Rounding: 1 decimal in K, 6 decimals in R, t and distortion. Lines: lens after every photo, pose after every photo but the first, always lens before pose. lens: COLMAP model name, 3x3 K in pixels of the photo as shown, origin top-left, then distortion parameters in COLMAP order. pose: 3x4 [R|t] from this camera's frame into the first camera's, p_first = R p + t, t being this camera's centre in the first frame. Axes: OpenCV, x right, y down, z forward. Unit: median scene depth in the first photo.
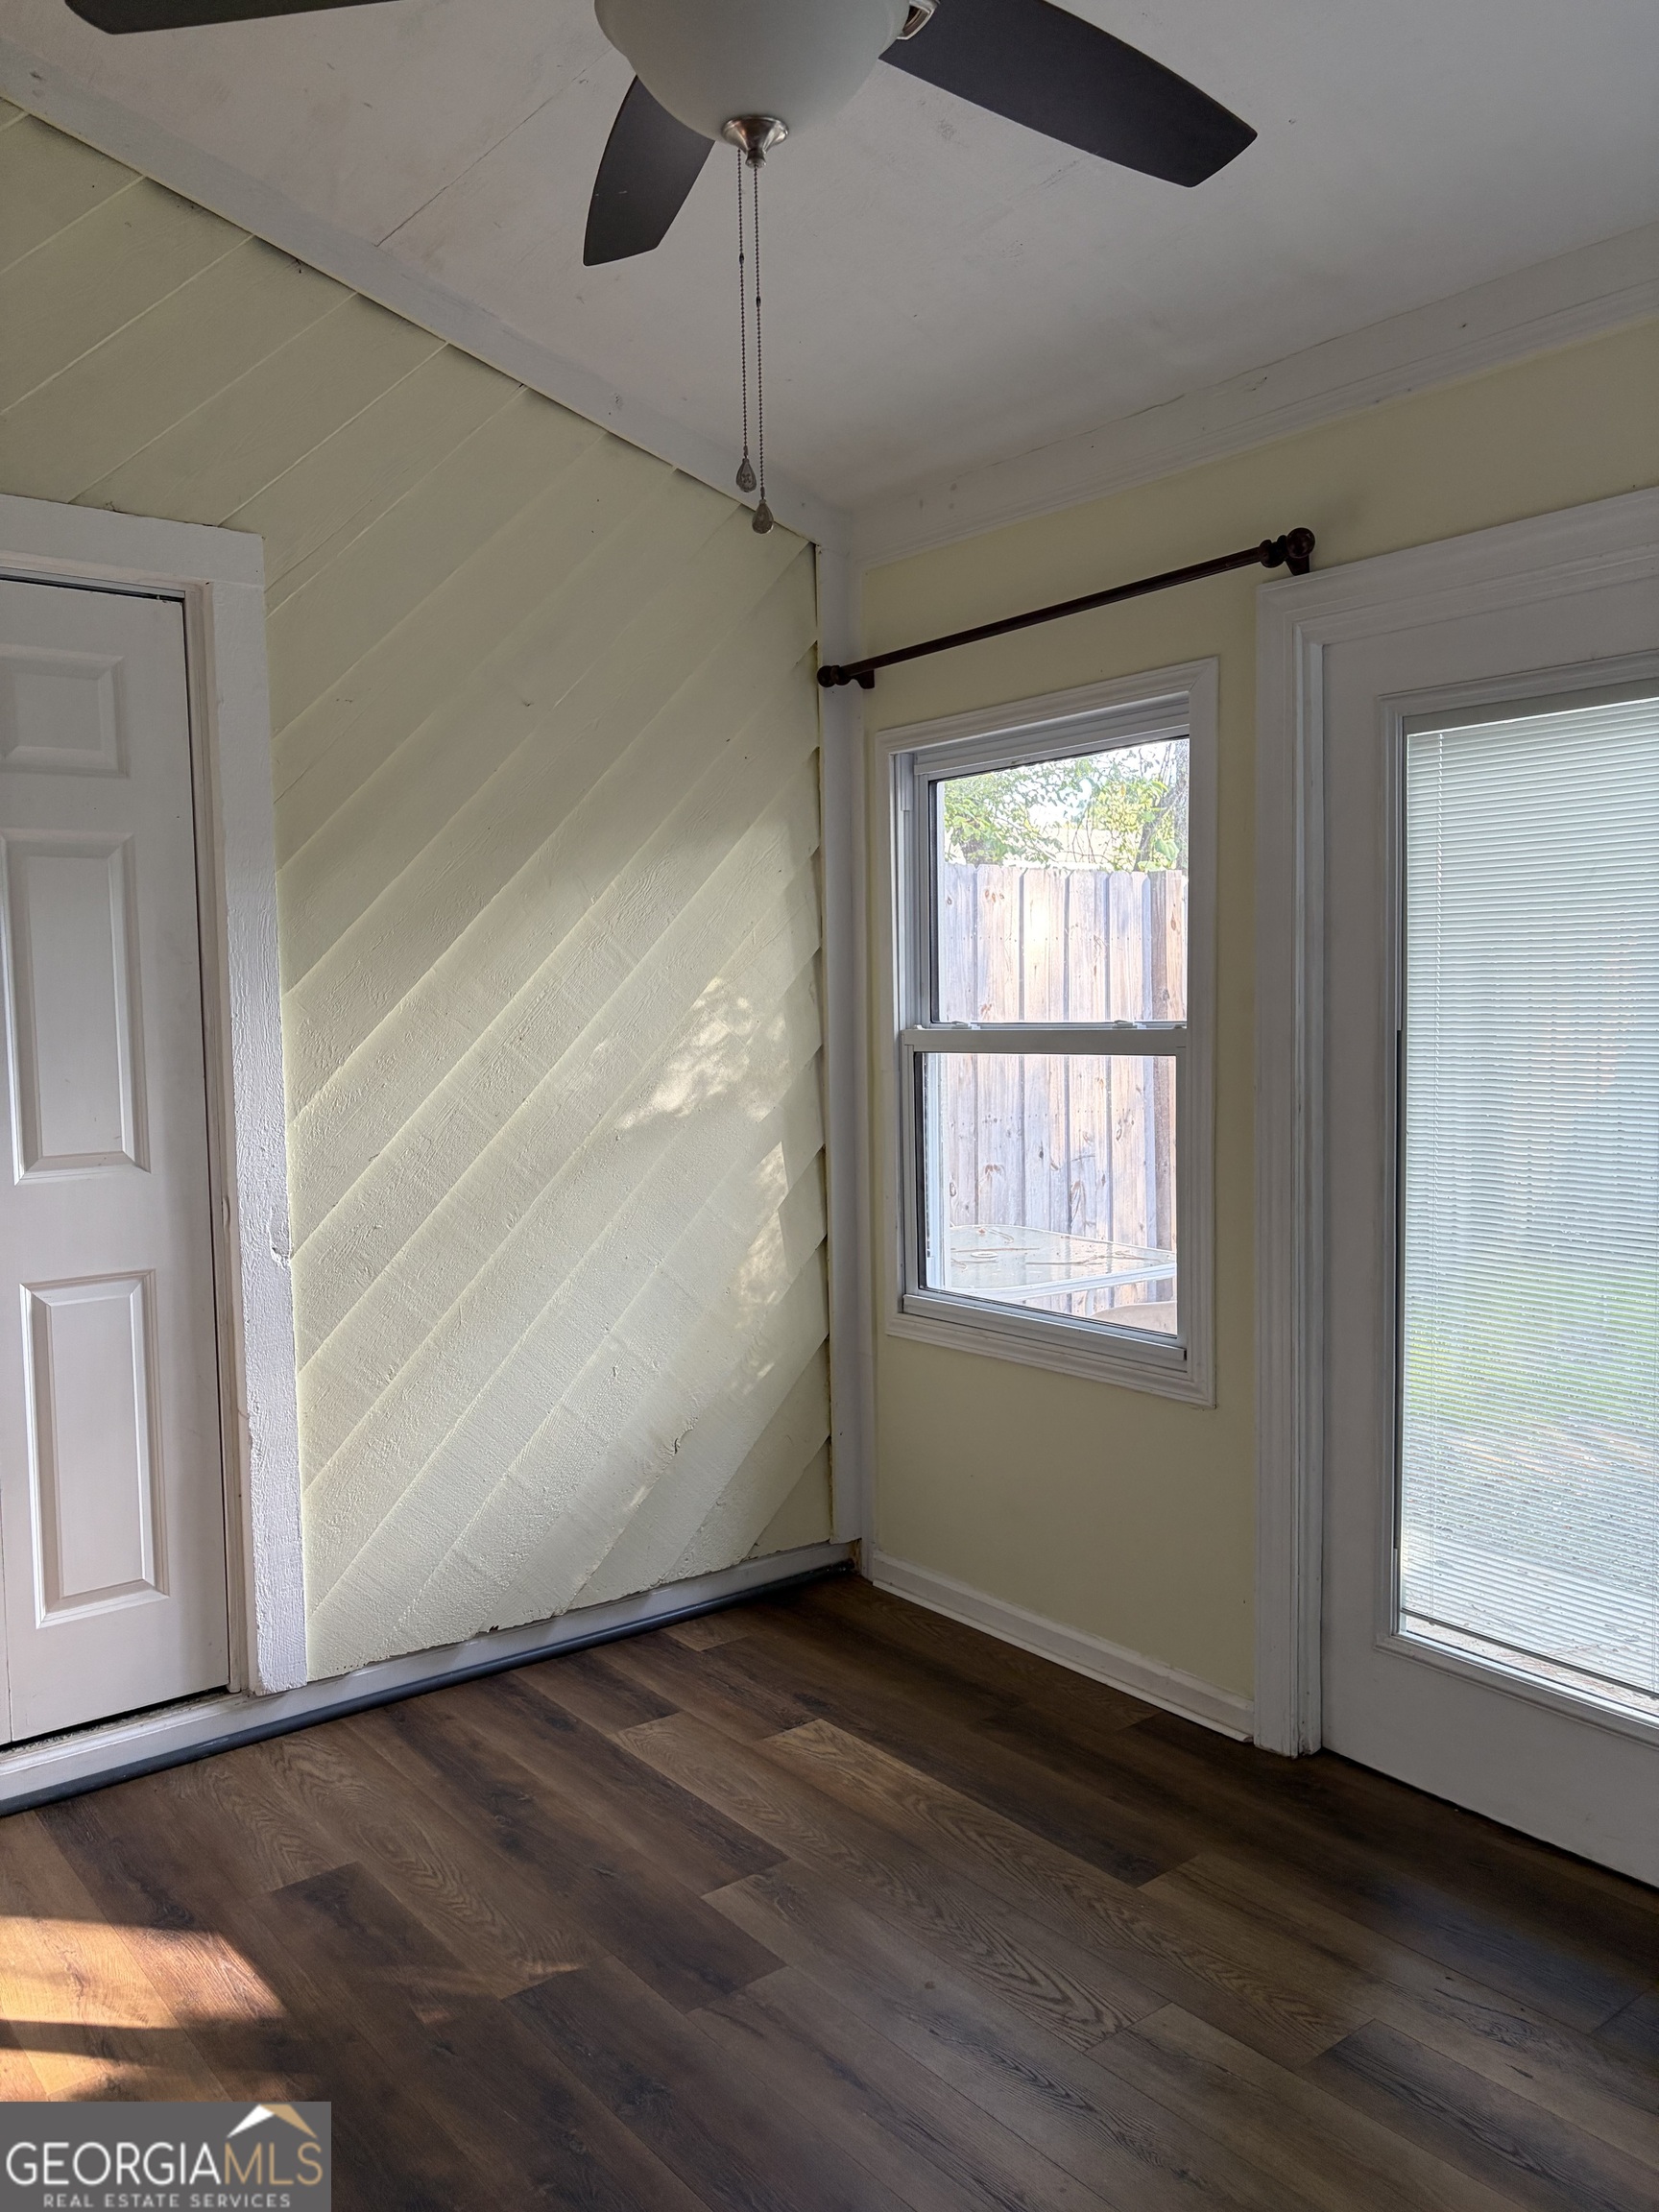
lens RADIAL K [[1713.7, 0, 829.5], [0, 1713.7, 1106.0], [0, 0, 1]] dist [0.012122, 0.004880]
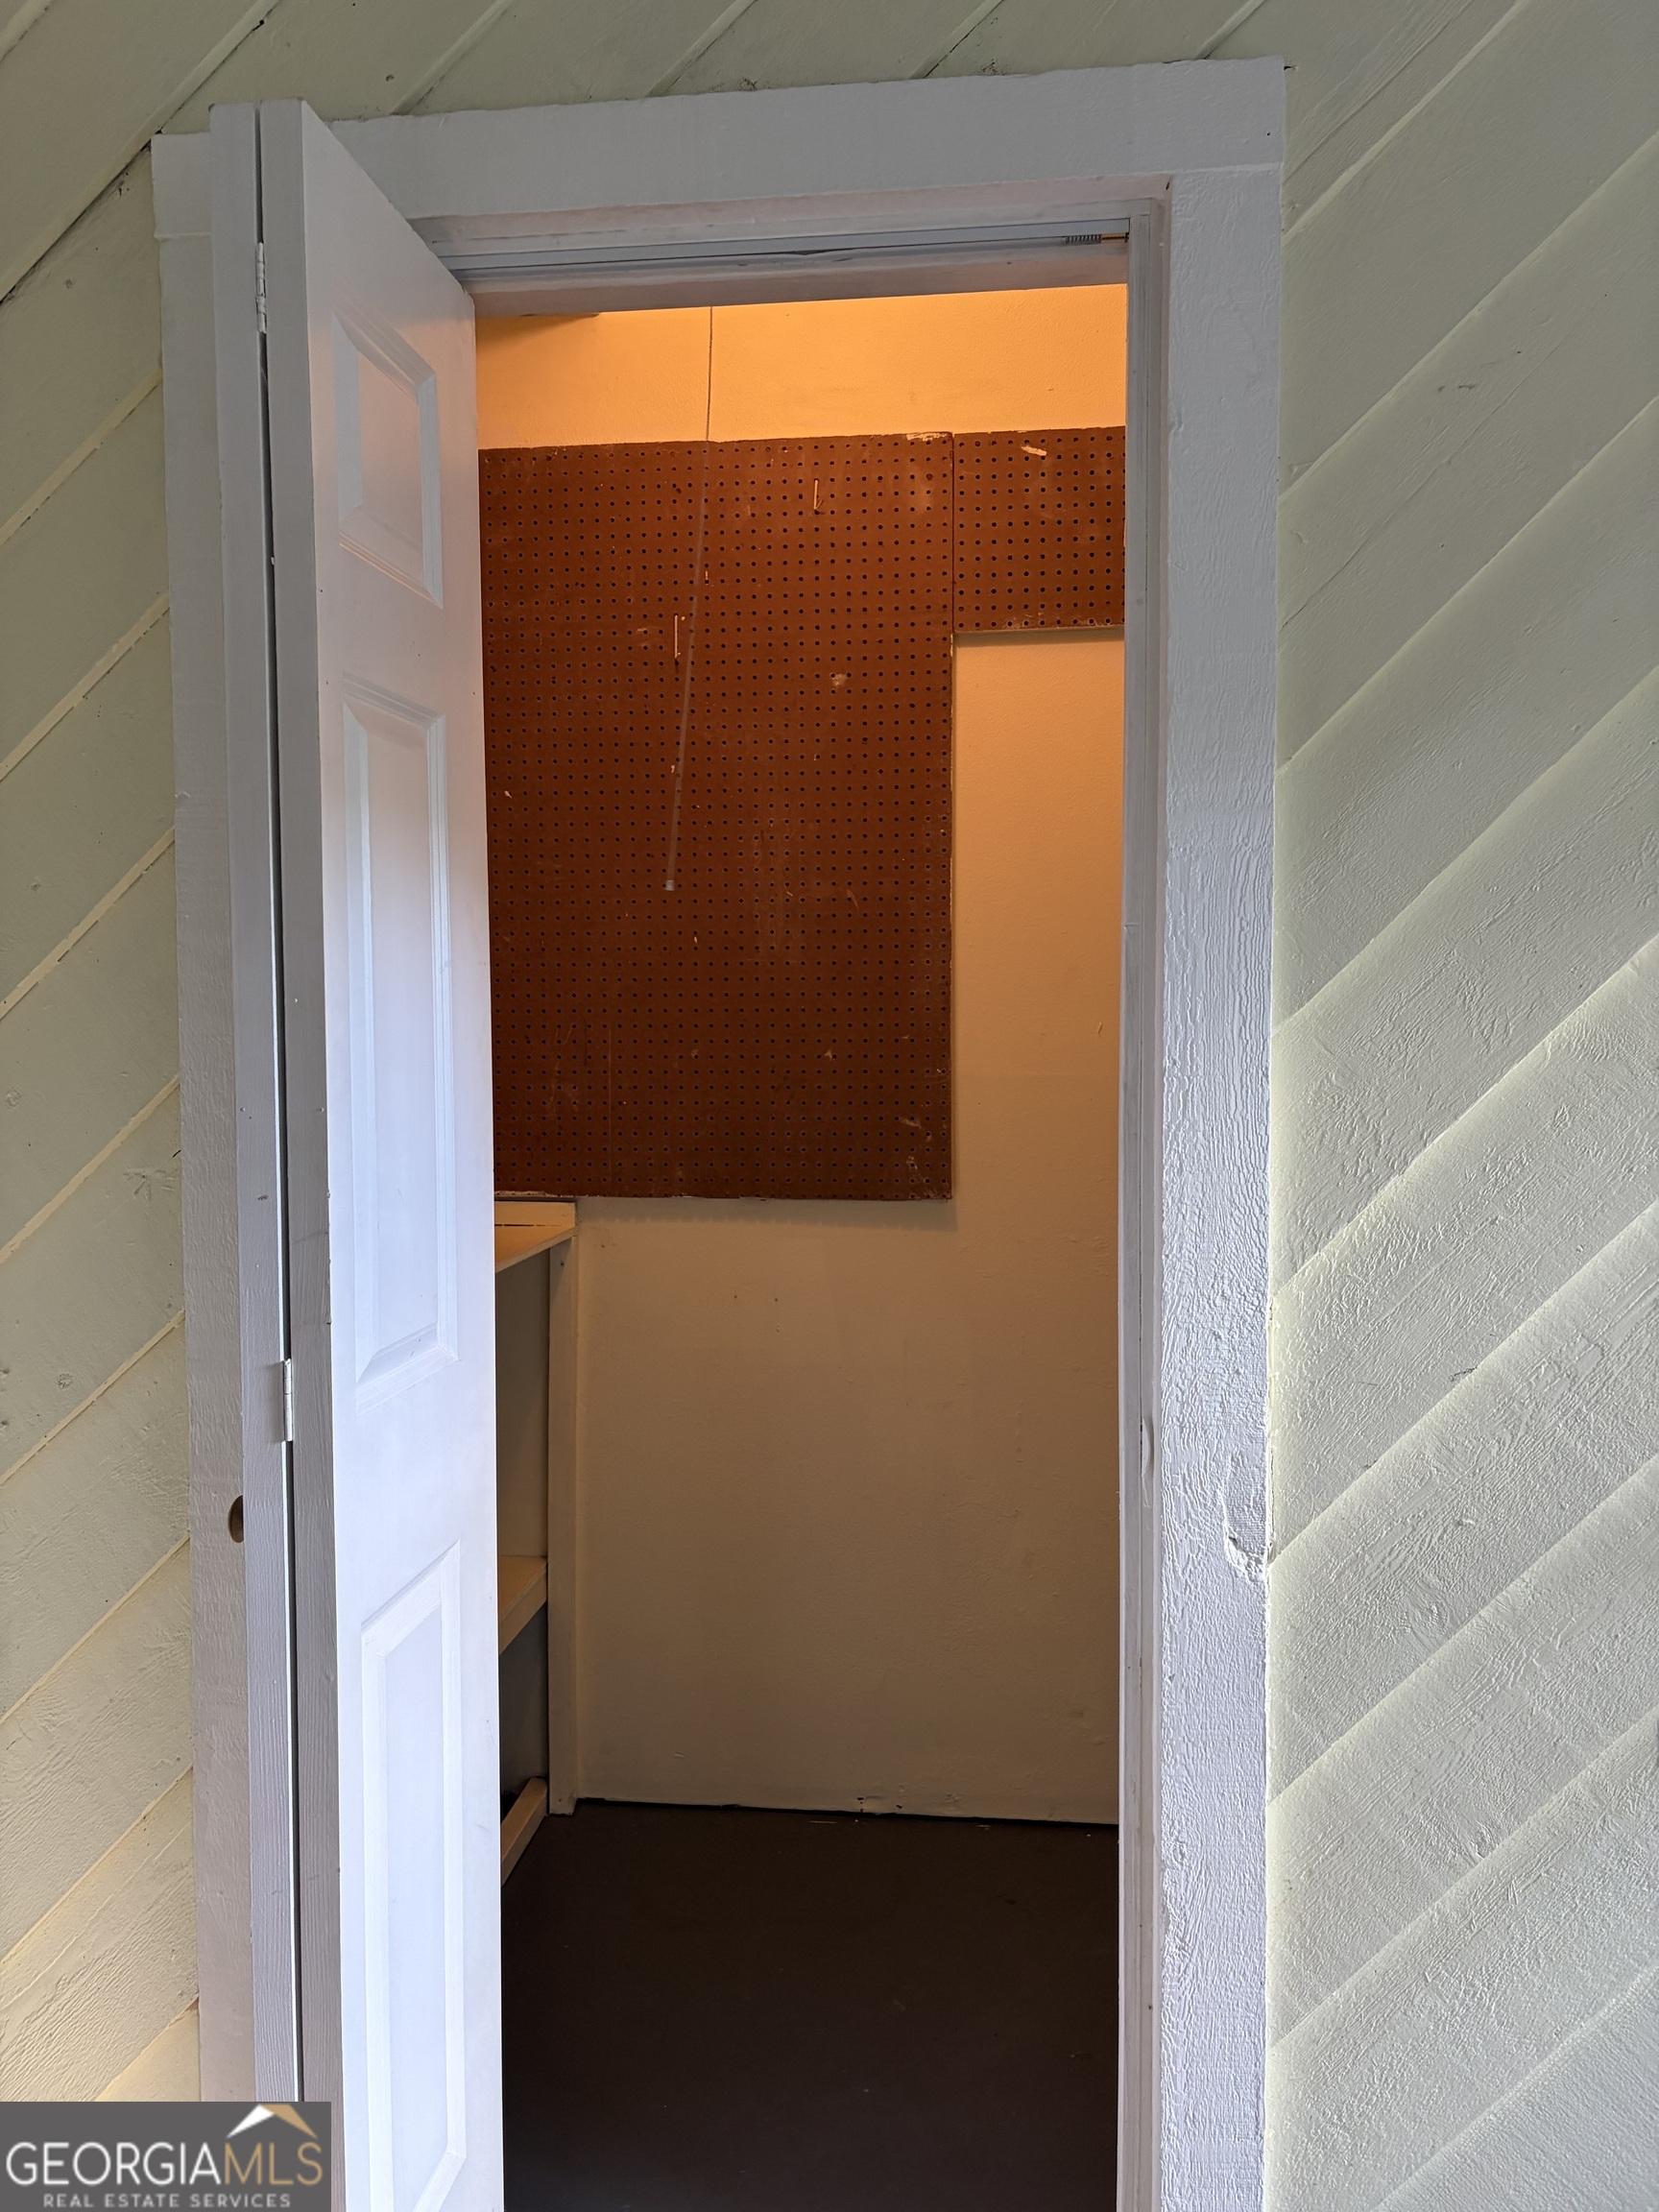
lens RADIAL K [[1796.0, 0, 829.3], [0, 1796.0, 1128.7], [0, 0, 1]] dist [0.080802, -0.113660]
pose [[0.711713, 0.053738, -0.700412, -0.048068], [-0.052123, 0.998361, 0.023634, -0.038981], [0.700534, 0.019687, 0.713348, 0.530565]]
